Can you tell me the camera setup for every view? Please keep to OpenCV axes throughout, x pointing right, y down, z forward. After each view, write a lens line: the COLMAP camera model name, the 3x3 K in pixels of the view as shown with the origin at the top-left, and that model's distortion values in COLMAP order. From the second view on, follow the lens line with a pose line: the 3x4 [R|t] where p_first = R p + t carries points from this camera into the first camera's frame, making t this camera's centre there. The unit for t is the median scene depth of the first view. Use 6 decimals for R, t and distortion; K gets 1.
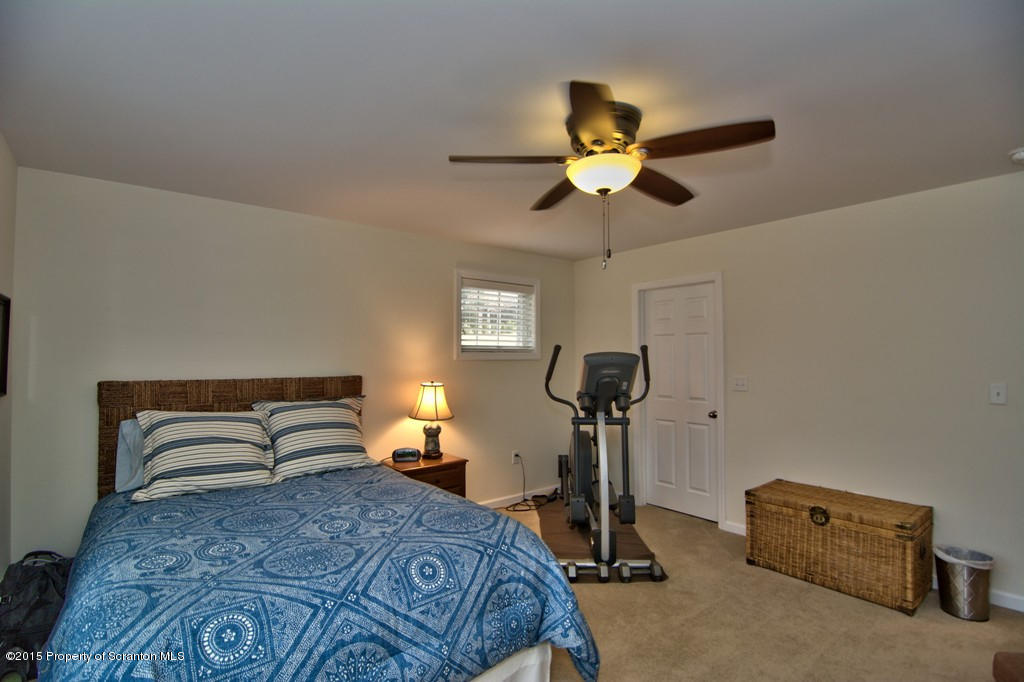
lens RADIAL K [[489.9, 0, 511.4], [0, 489.9, 346.4], [0, 0, 1]] dist [0.001306, -0.013989]
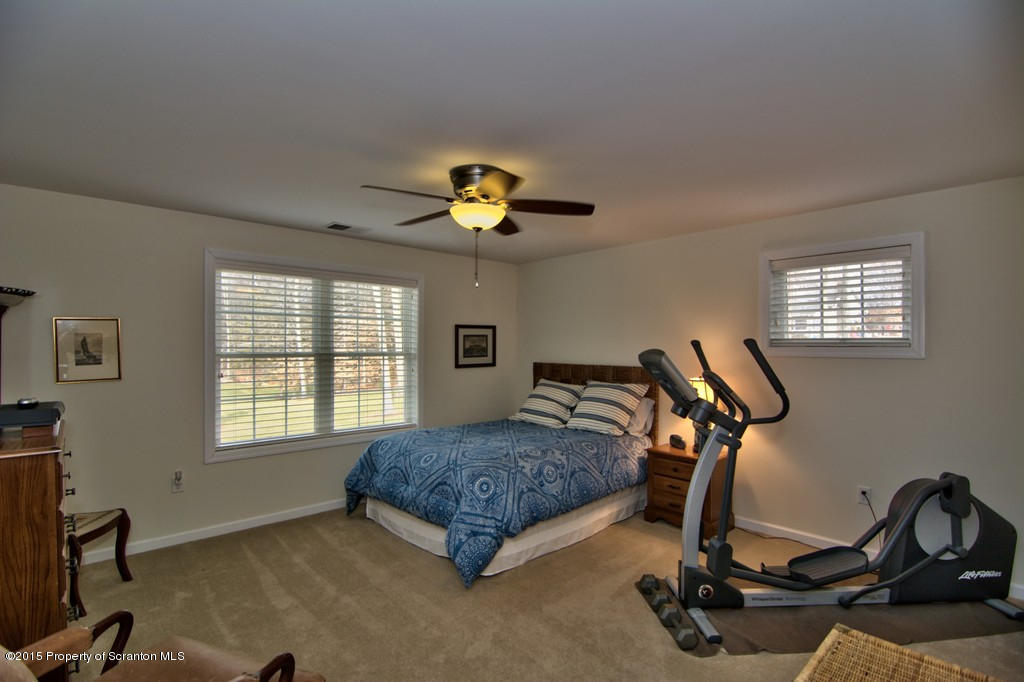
lens RADIAL K [[489.9, 0, 511.4], [0, 489.9, 346.4], [0, 0, 1]] dist [0.001306, -0.013989]
pose [[0.058708, 0.000720, -0.998275, 1.420510], [0.018956, 0.999819, 0.001836, 0.000092], [0.998095, -0.019031, 0.058684, 0.944317]]
